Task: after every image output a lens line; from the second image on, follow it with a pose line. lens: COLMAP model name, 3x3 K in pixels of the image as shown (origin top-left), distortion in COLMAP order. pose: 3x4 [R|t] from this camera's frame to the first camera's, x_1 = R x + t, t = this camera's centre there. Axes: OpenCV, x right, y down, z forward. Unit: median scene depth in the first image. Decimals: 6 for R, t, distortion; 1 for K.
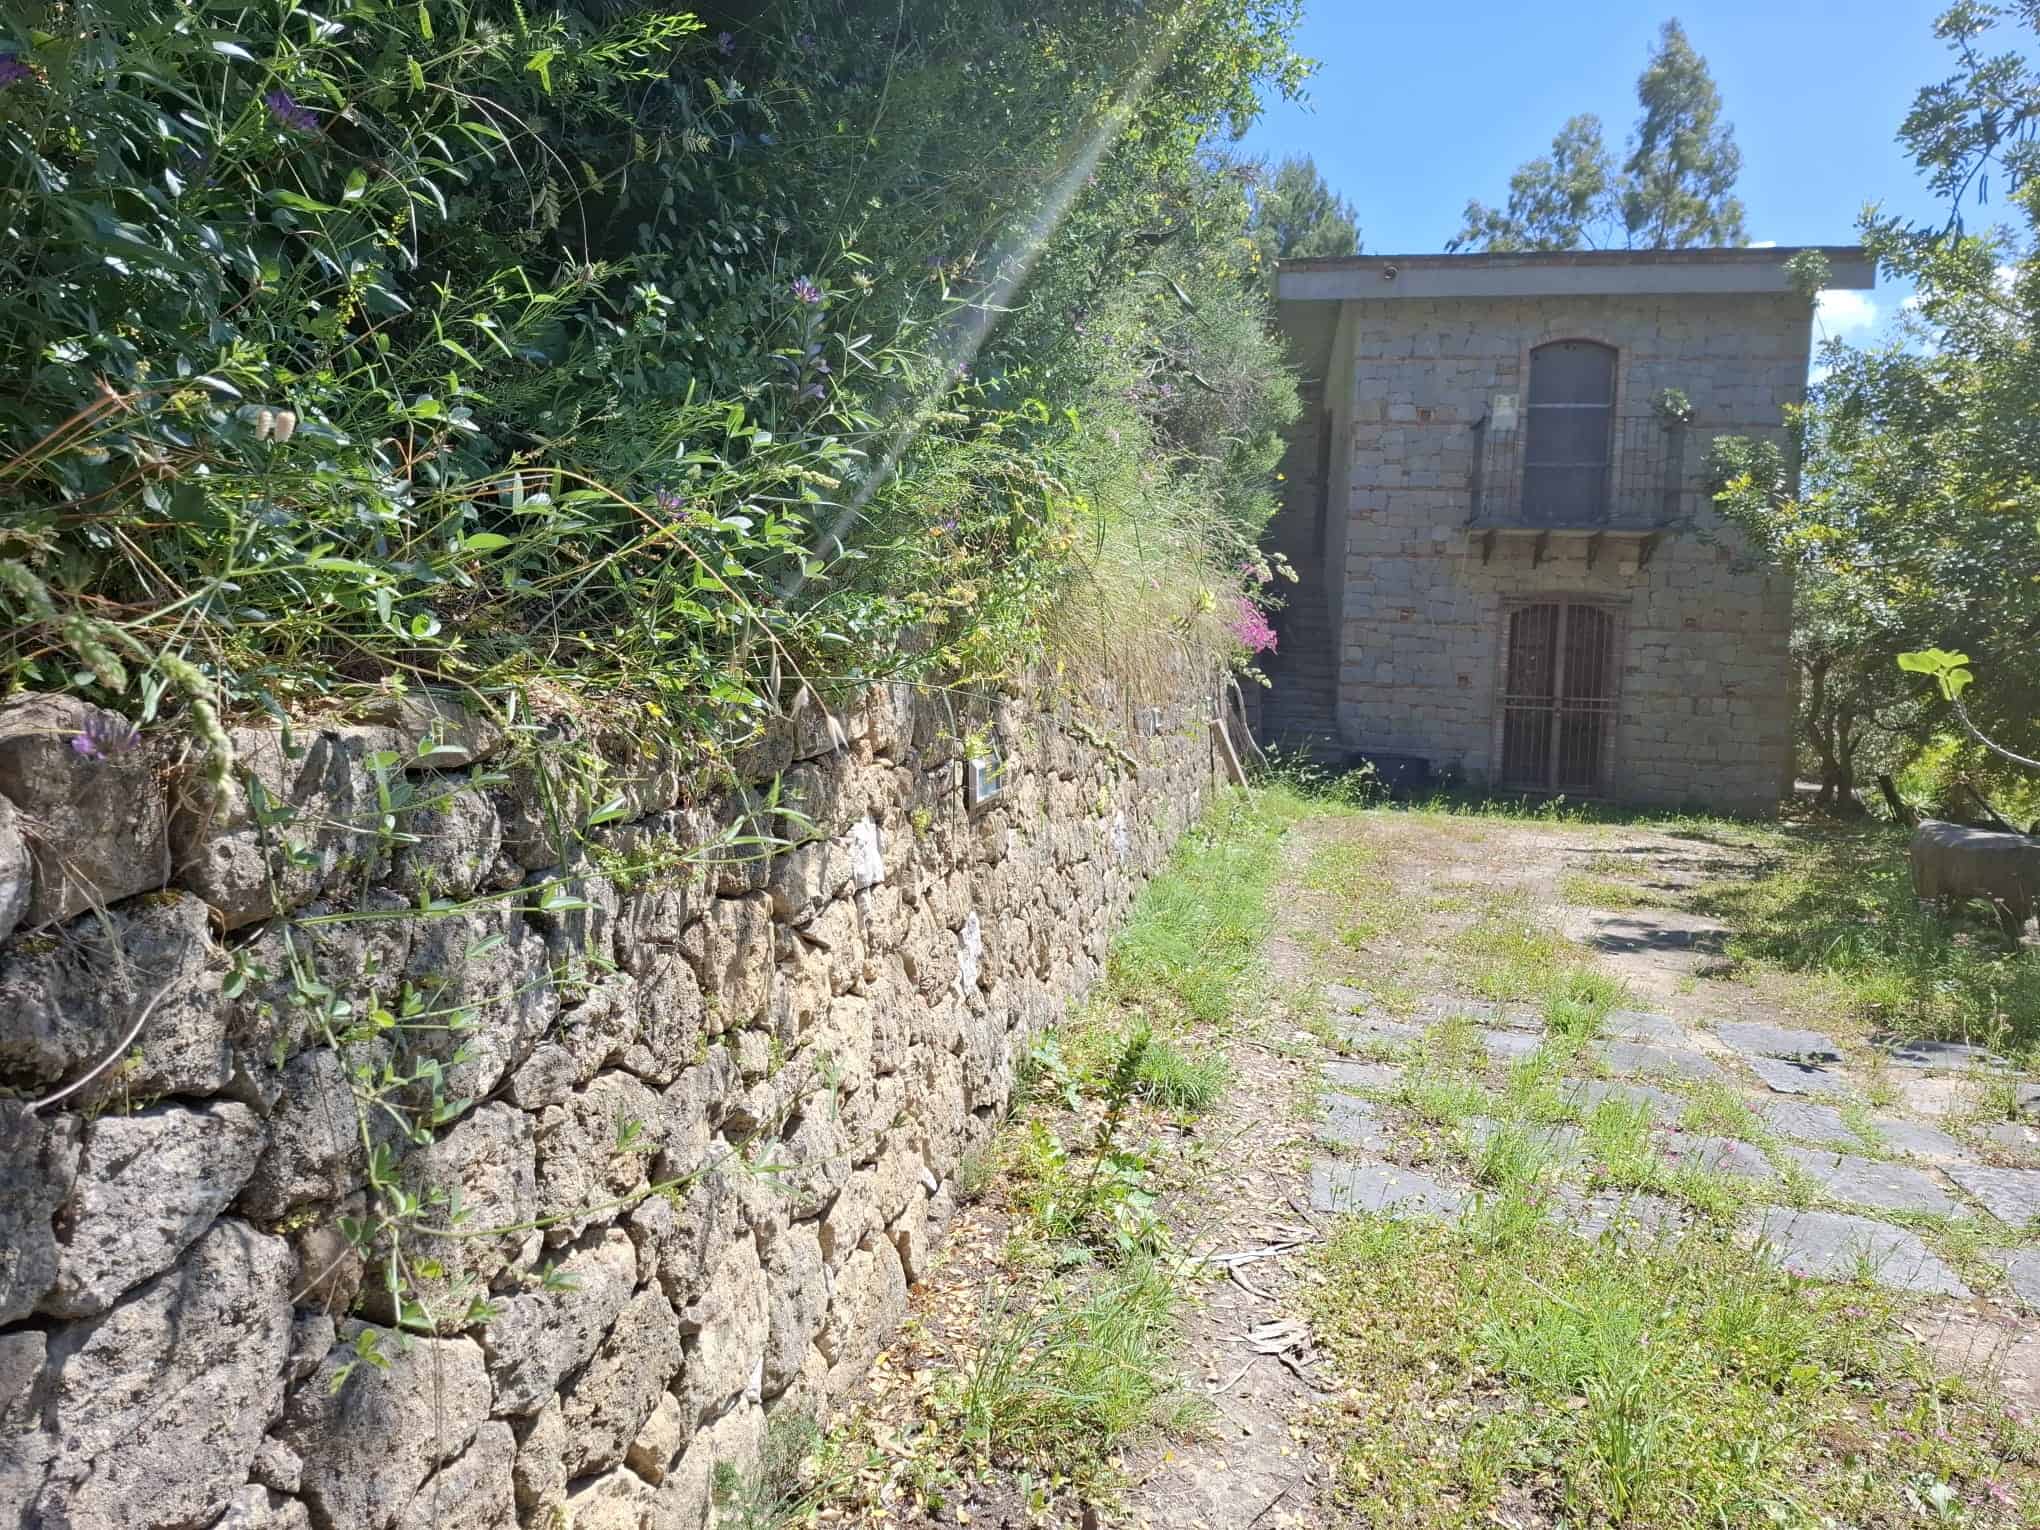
lens RADIAL K [[1375.5, 0, 1020.0], [0, 1375.5, 765.0], [0, 0, 1]] dist [-0.005465, -0.002813]
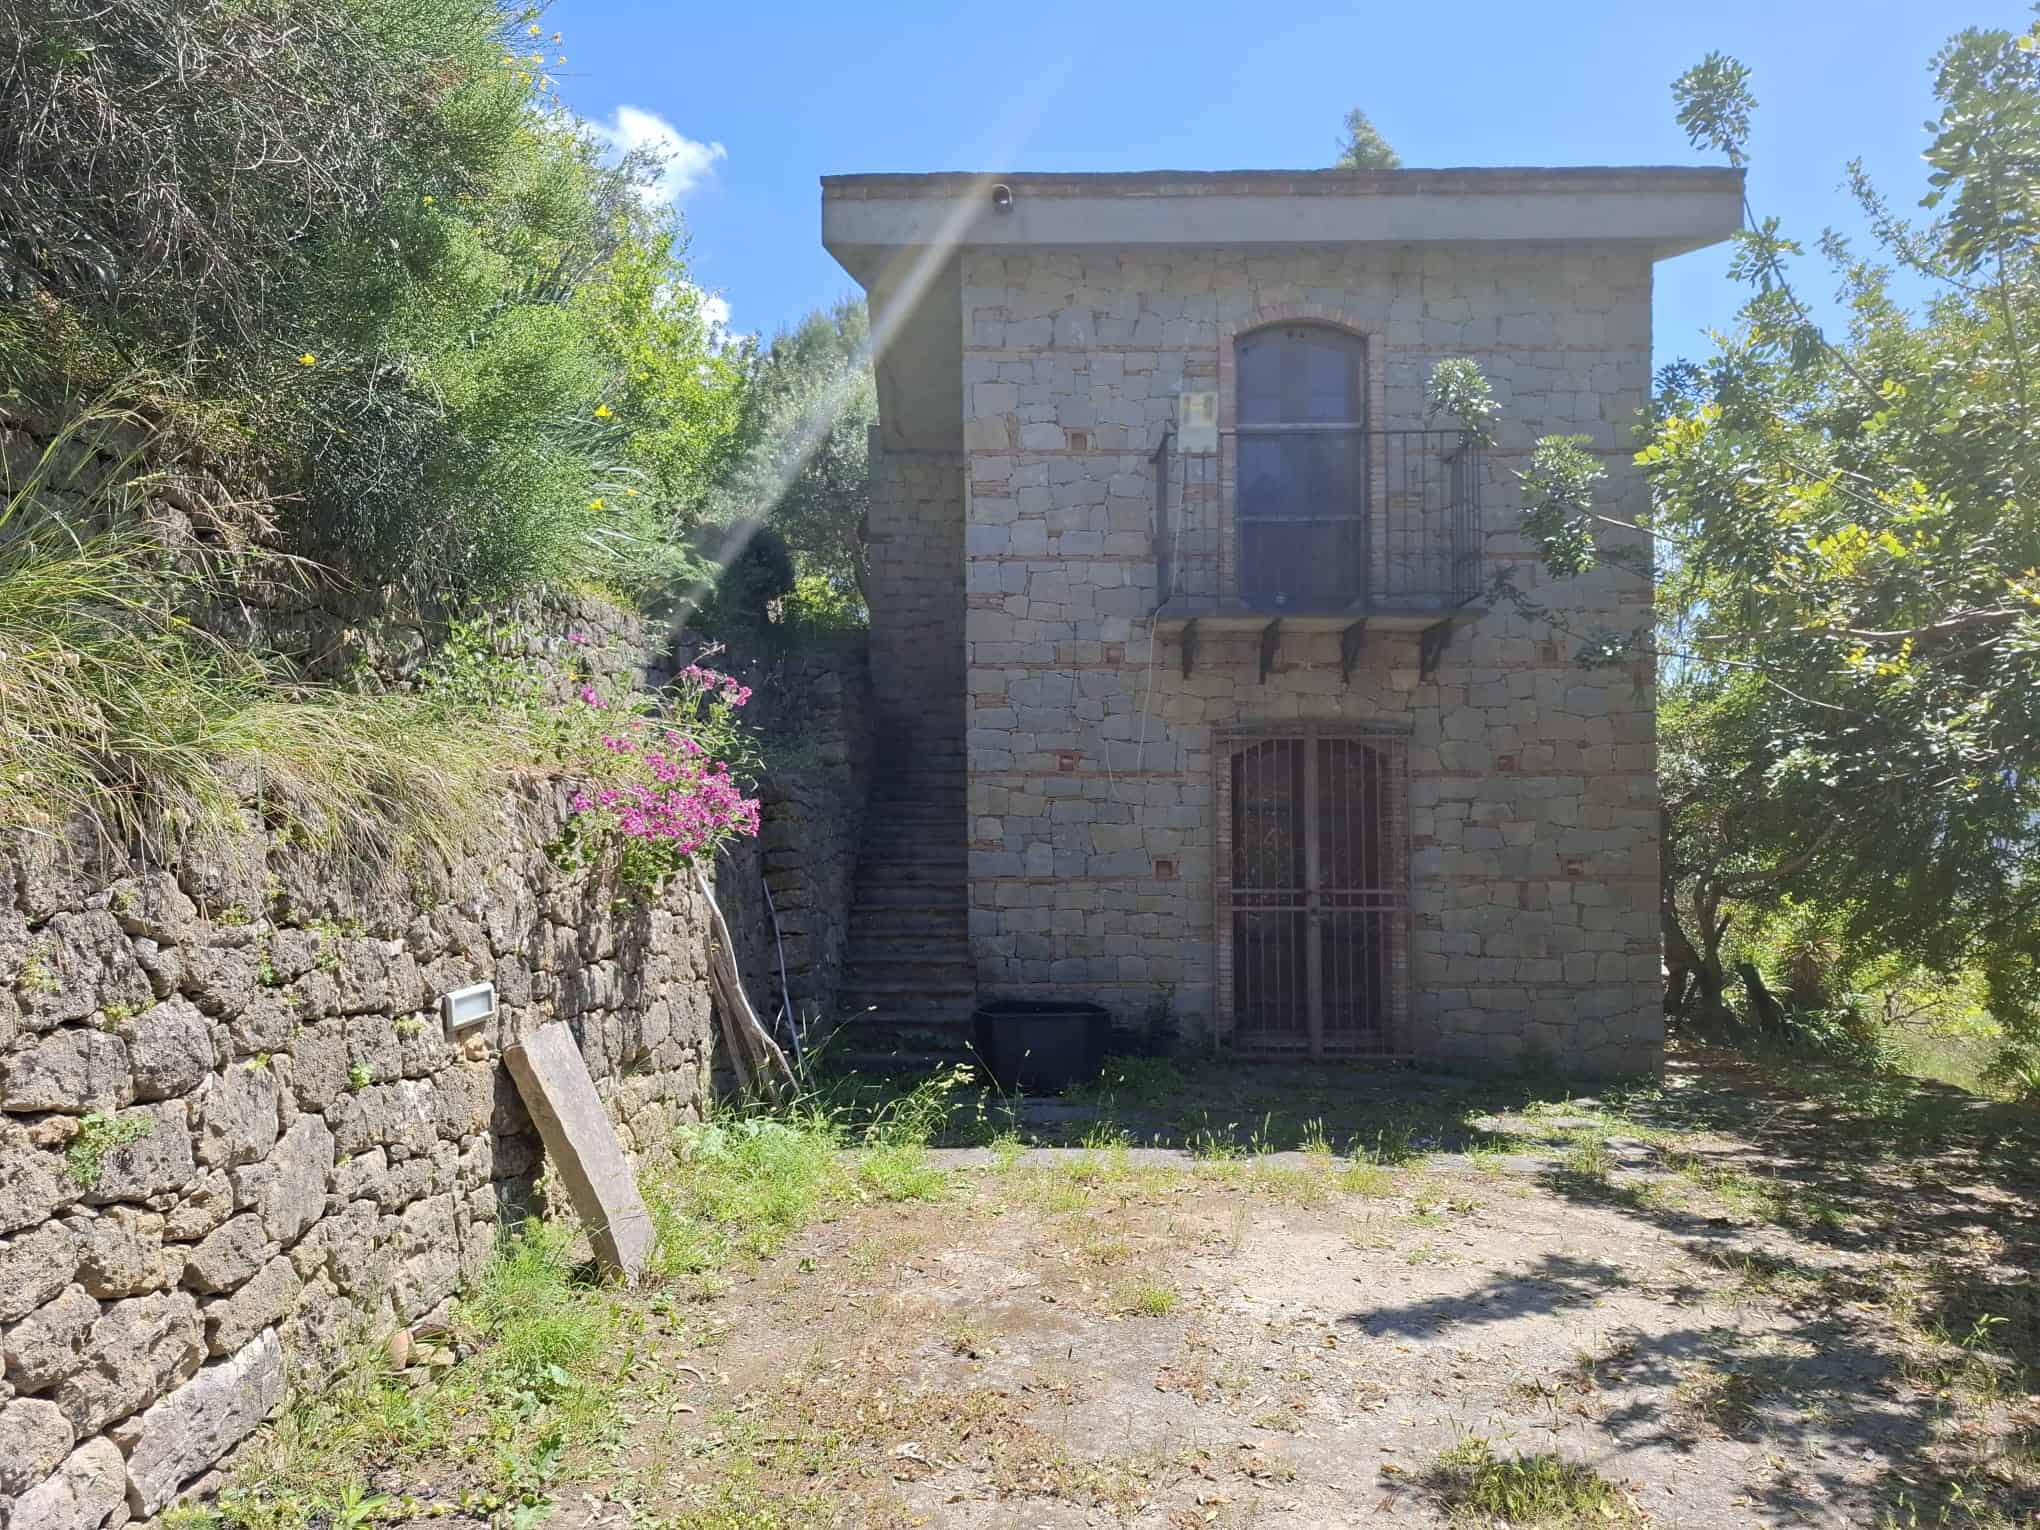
lens RADIAL K [[1422.5, 0, 1061.0], [0, 1422.5, 764.8], [0, 0, 1]] dist [0.084147, -0.093795]
pose [[0.978558, -0.026459, 0.204263, 0.155286], [0.049998, 0.992567, -0.110954, -0.040097], [-0.199809, 0.118788, 0.972608, 0.402621]]
